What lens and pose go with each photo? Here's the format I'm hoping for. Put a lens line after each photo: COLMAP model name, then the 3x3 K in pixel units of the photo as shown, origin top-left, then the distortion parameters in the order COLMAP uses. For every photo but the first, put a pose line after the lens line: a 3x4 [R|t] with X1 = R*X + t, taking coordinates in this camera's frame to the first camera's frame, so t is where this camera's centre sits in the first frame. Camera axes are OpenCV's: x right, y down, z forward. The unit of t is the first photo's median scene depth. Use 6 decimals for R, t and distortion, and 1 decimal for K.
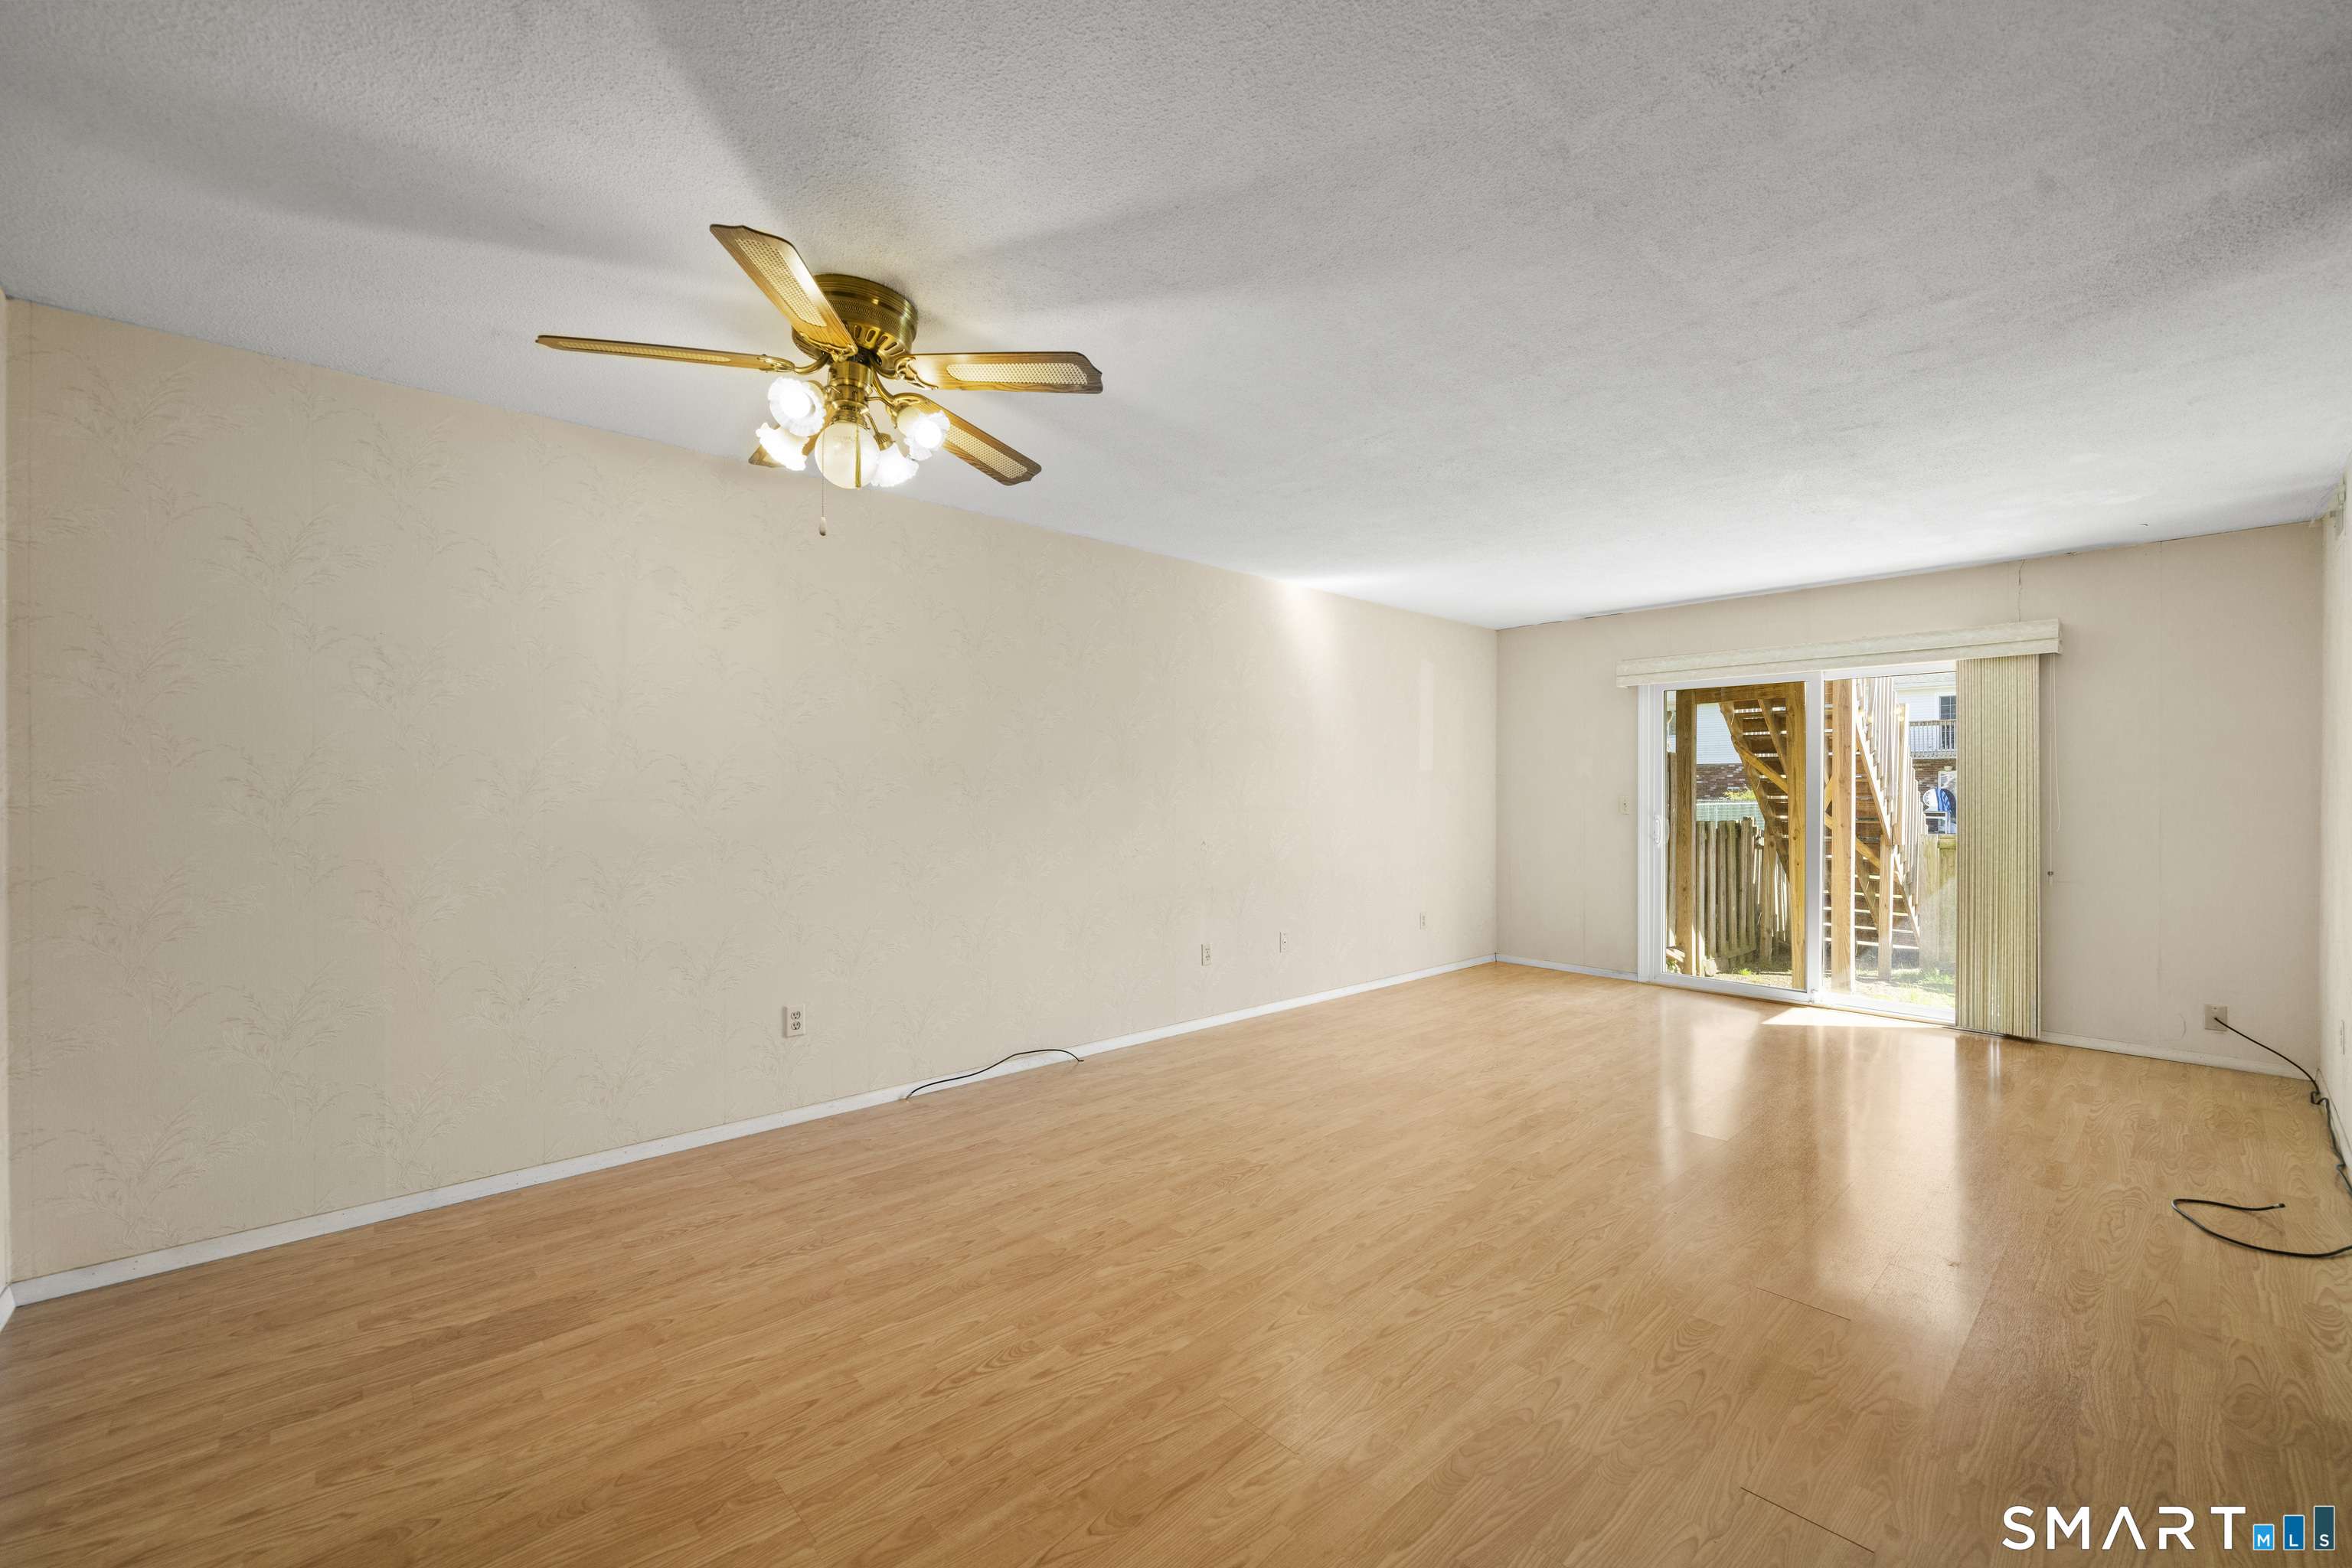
lens RADIAL K [[934.8, 0, 1175.8], [0, 934.8, 792.9], [0, 0, 1]] dist [-0.000360, 0.000293]
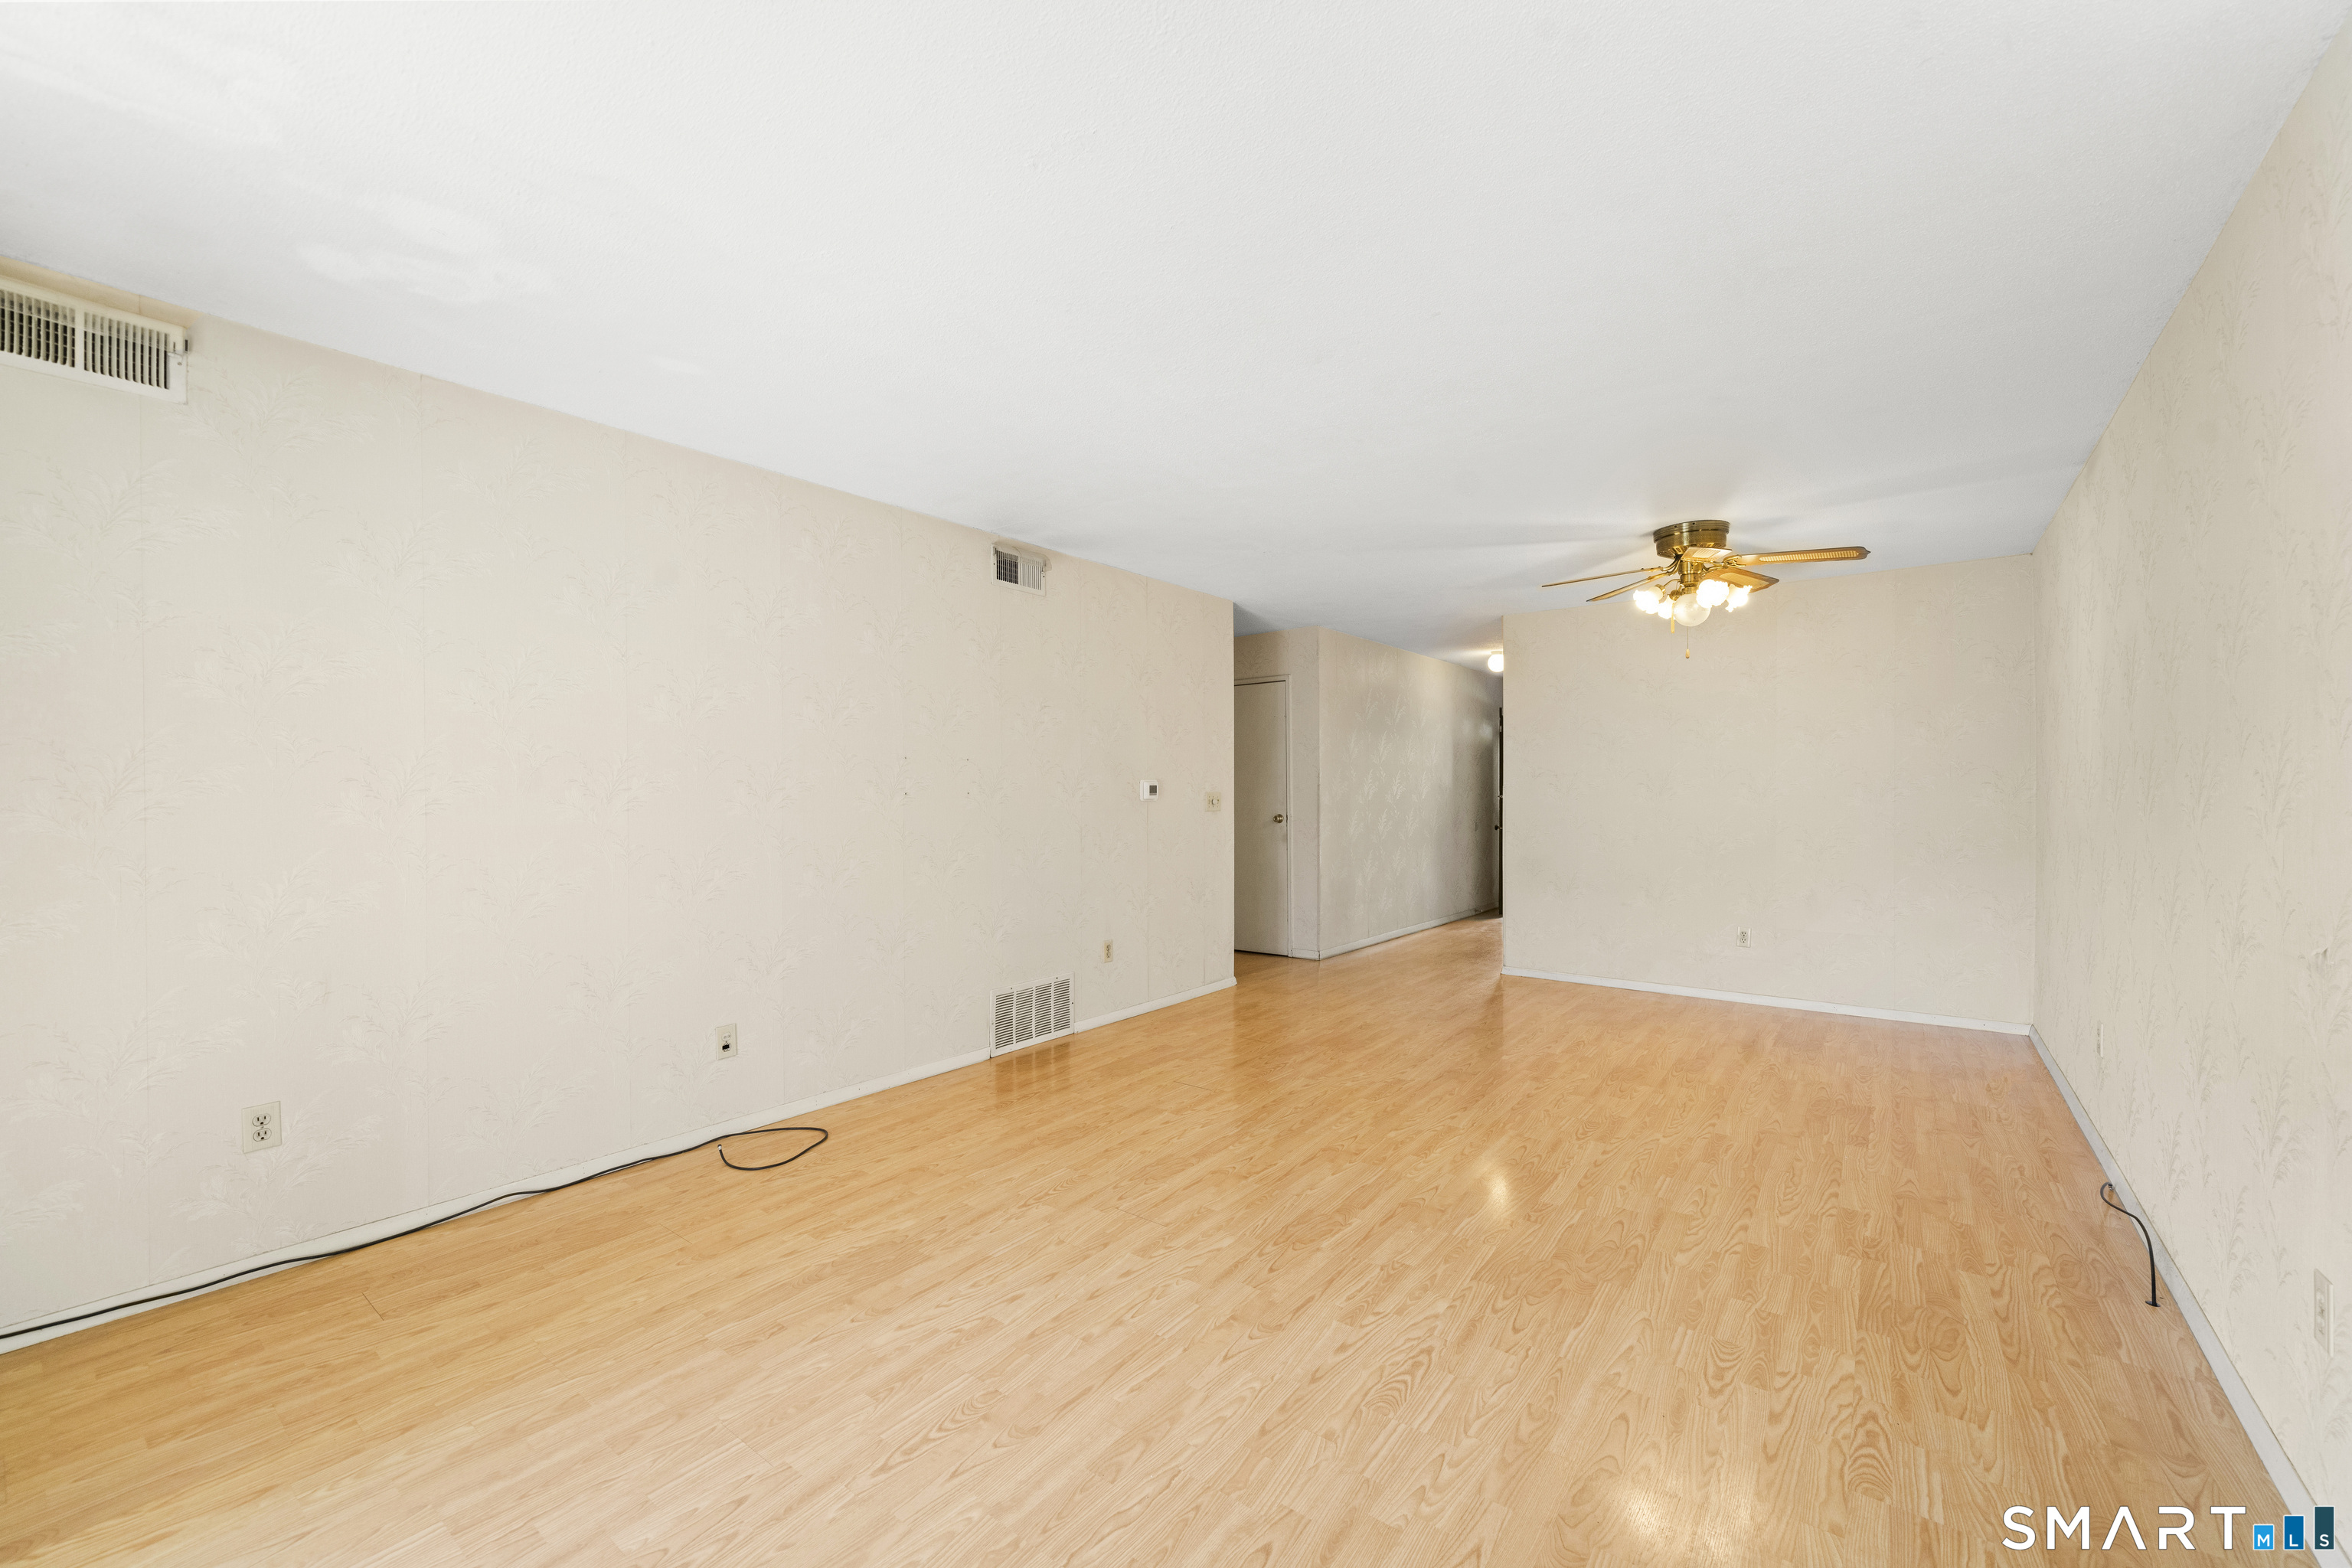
lens RADIAL K [[934.8, 0, 1169.7], [0, 934.8, 787.6], [0, 0, 1]] dist [-0.000360, 0.000293]
pose [[-0.985049, -0.003833, -0.172234, 0.495252], [-0.003758, 0.999993, -0.000759, -0.000658], [0.172236, -0.000101, -0.985056, 1.317866]]
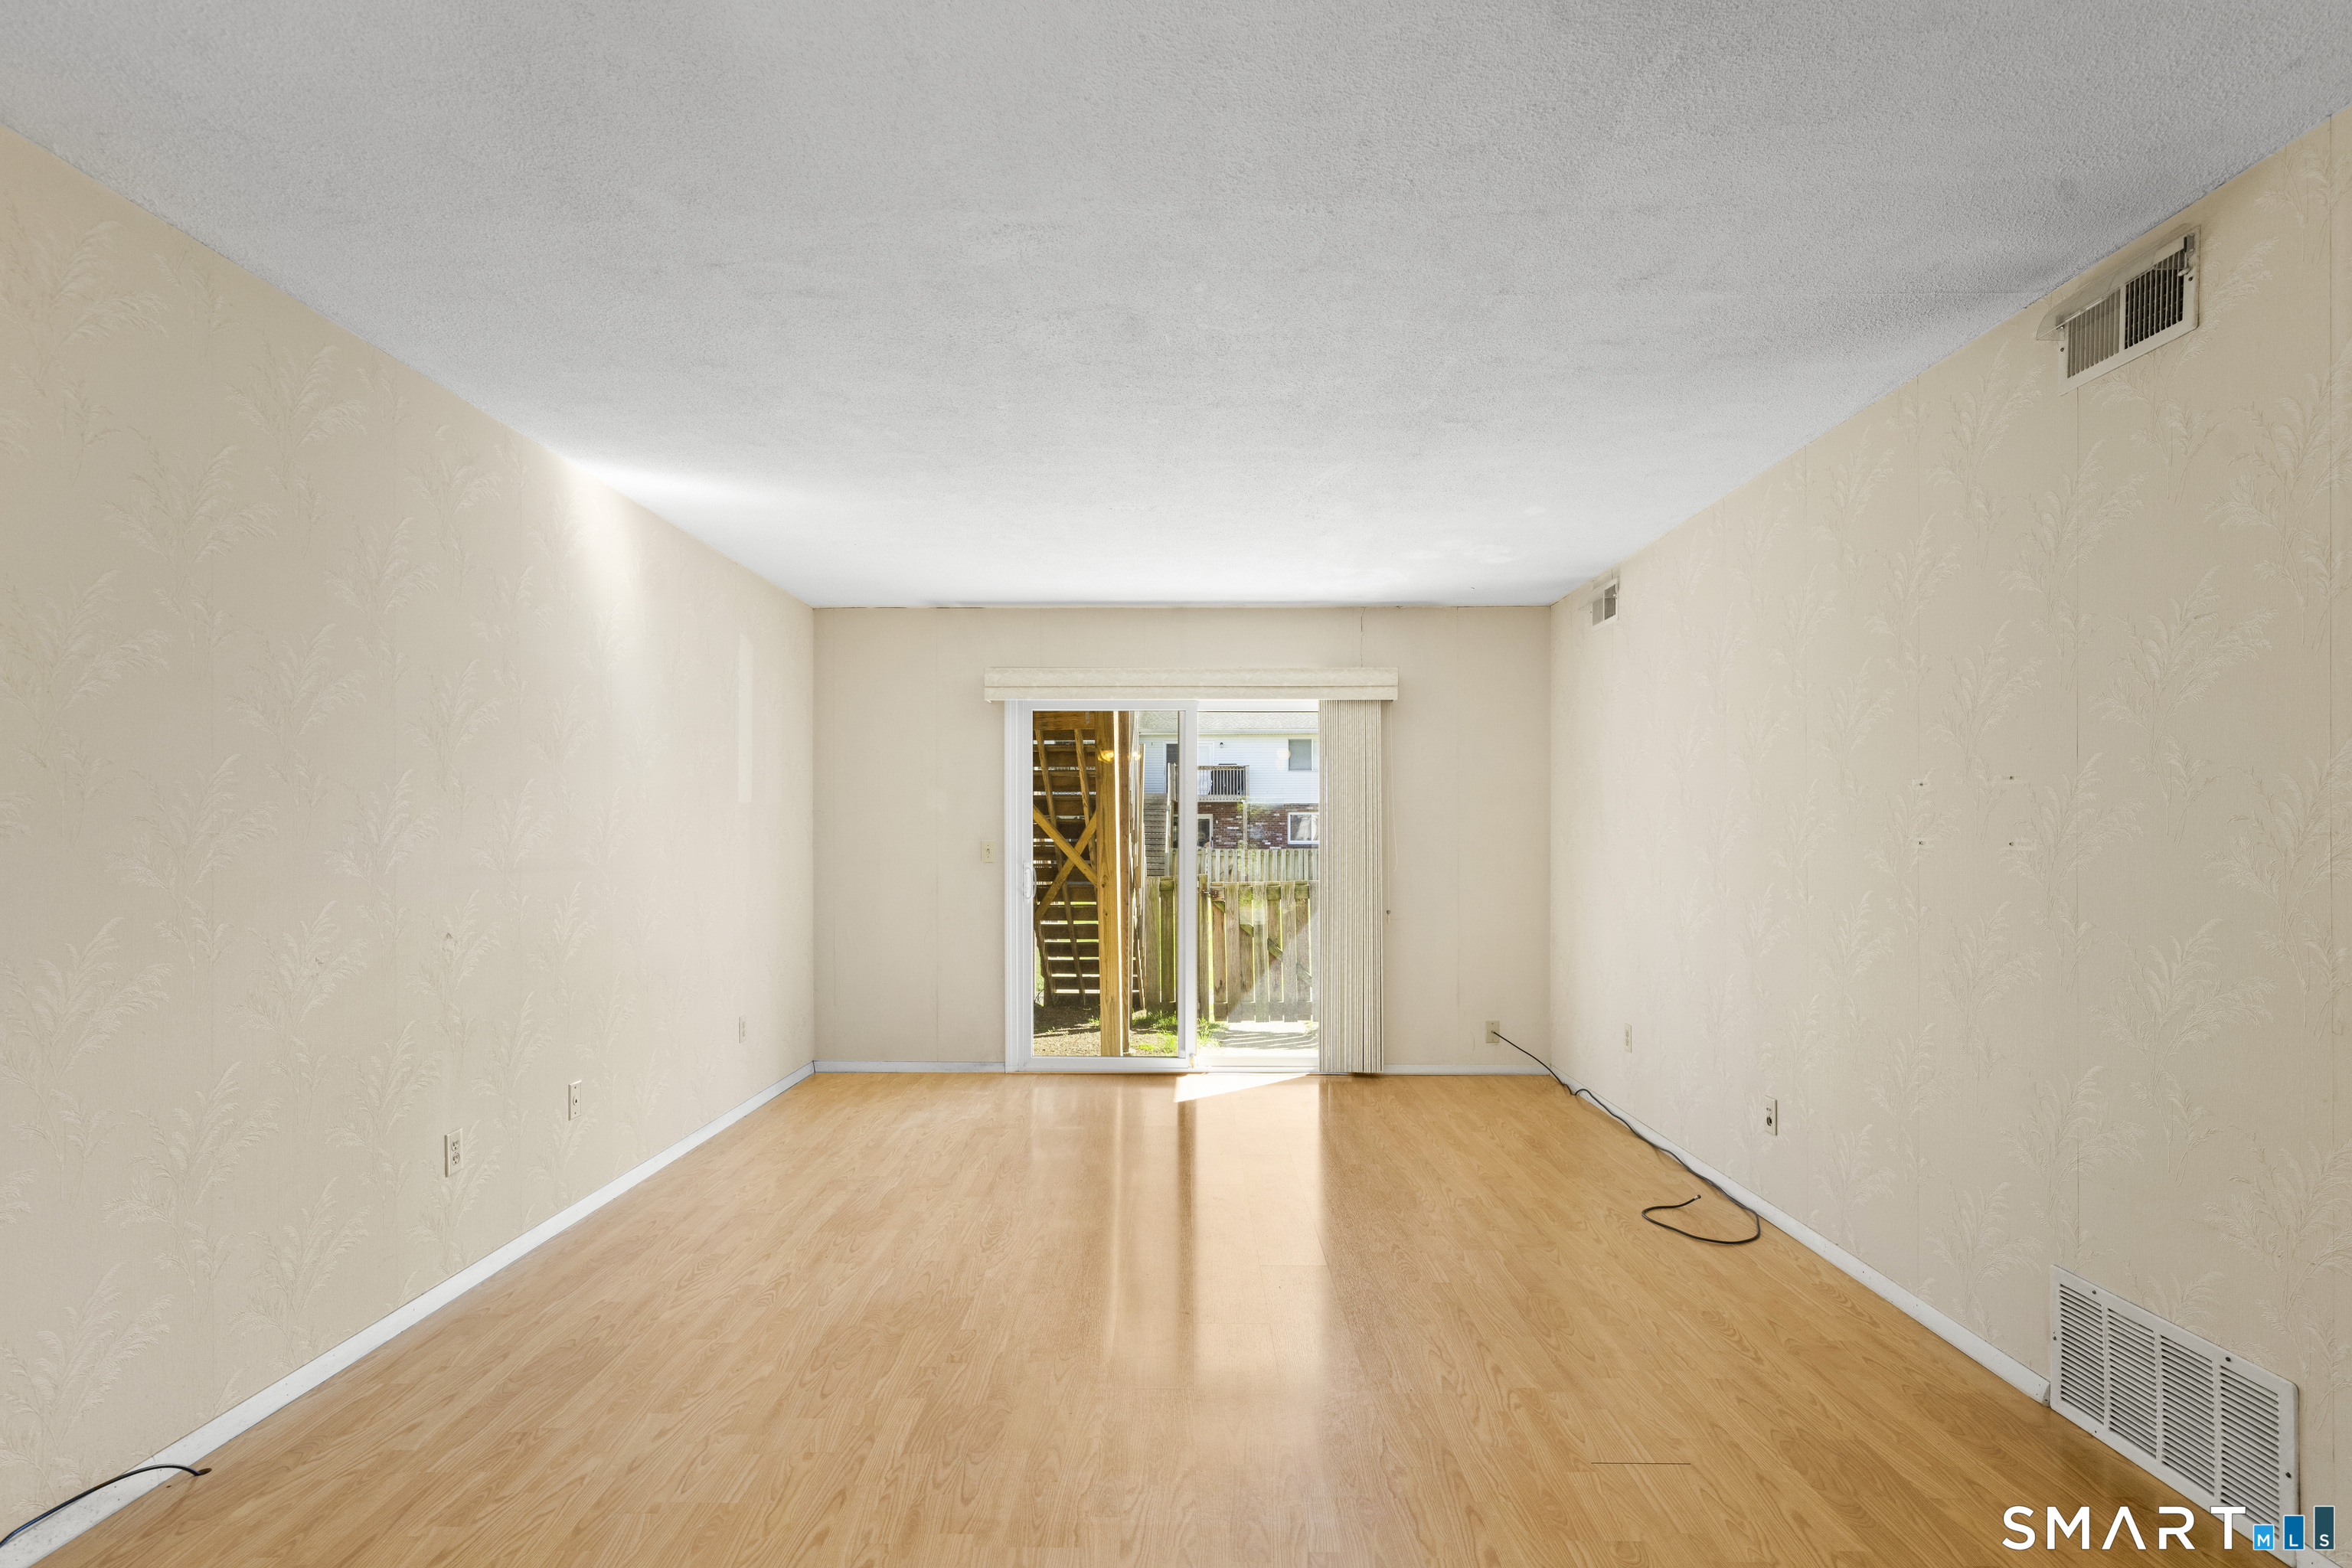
lens RADIAL K [[1155.3, 0, 1165.3], [0, 1155.3, 831.6], [0, 0, 1]] dist [-0.000274, 0.000750]
pose [[0.686652, -0.000302, 0.726986, -0.168917], [0.002718, 0.999994, -0.002153, -0.001137], [-0.726981, 0.003454, 0.686649, 0.298607]]
